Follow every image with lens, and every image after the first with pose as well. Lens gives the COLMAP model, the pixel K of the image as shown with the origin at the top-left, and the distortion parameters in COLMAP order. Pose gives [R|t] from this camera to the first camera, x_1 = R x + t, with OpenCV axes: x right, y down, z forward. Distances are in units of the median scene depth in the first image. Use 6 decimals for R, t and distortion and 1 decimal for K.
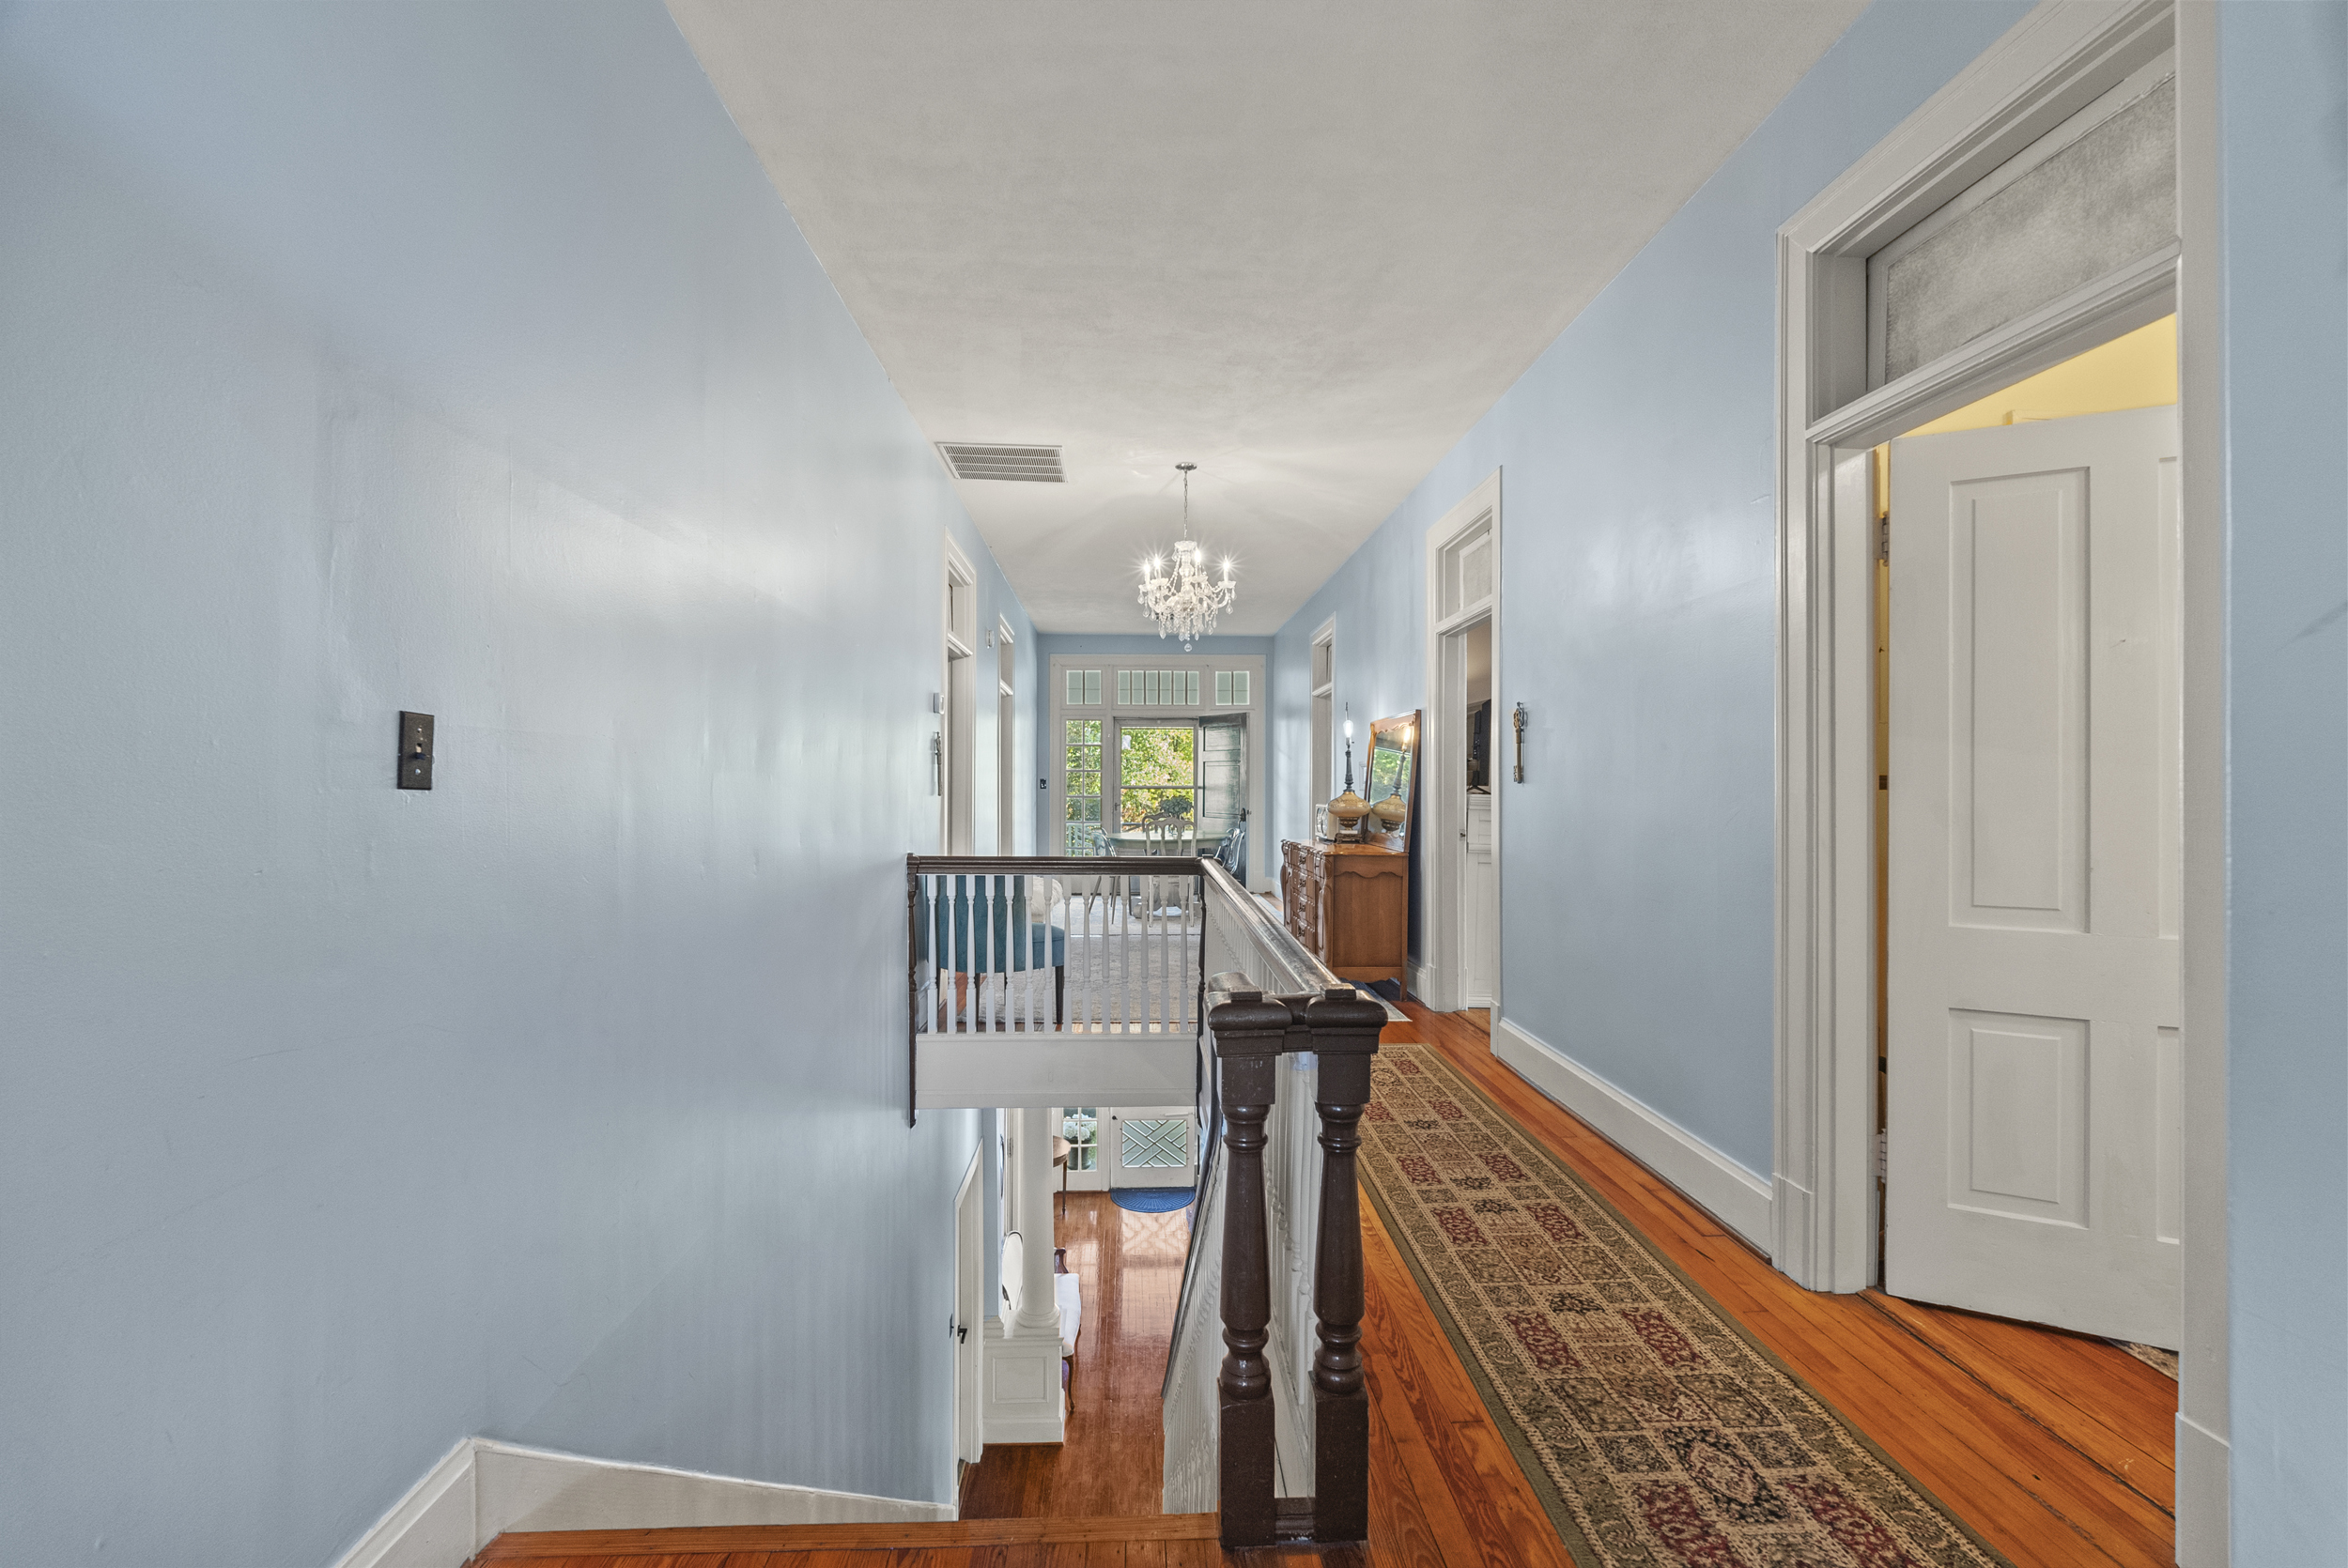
lens RADIAL K [[1021.9, 0, 1174.0], [0, 1021.9, 785.4], [0, 0, 1]] dist [-0.011360, 0.000119]
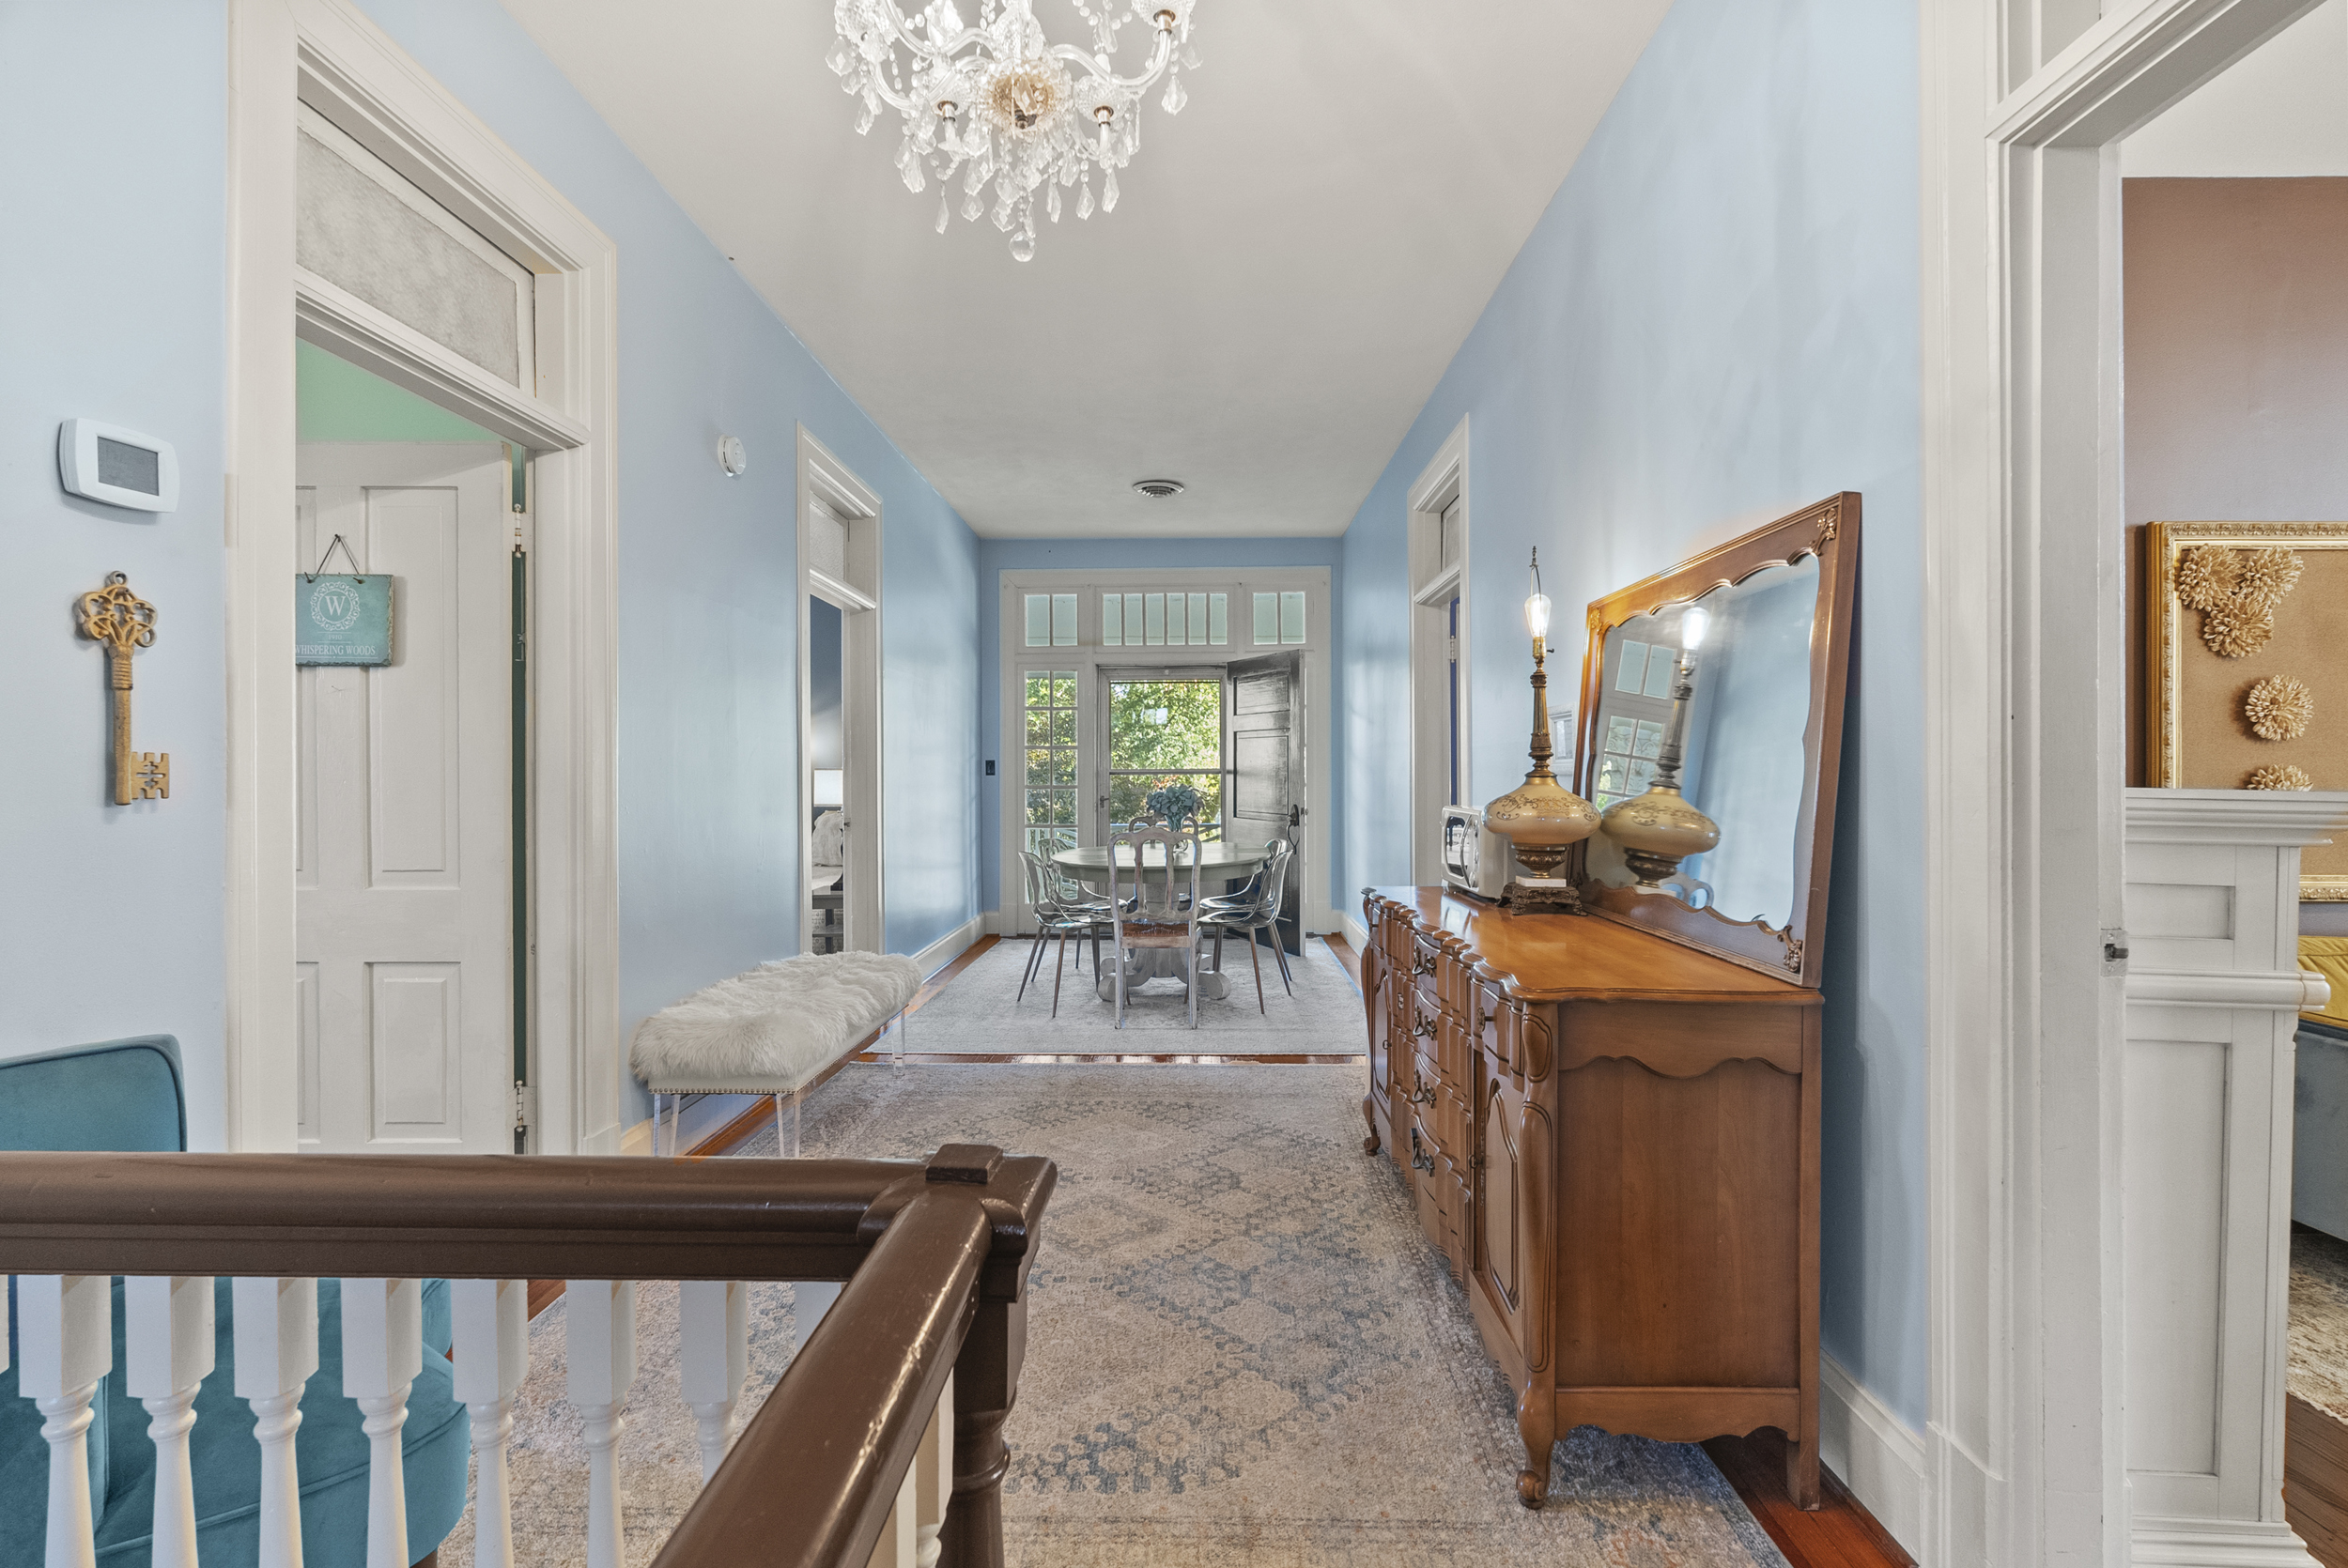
lens RADIAL K [[1021.9, 0, 1174.7], [0, 1021.9, 779.9], [0, 0, 1]] dist [-0.011360, 0.000119]
pose [[0.997731, -0.006604, -0.067008, 0.034945], [0.007130, 0.999946, 0.007607, 0.001785], [0.066954, -0.008067, 0.997723, 0.360863]]
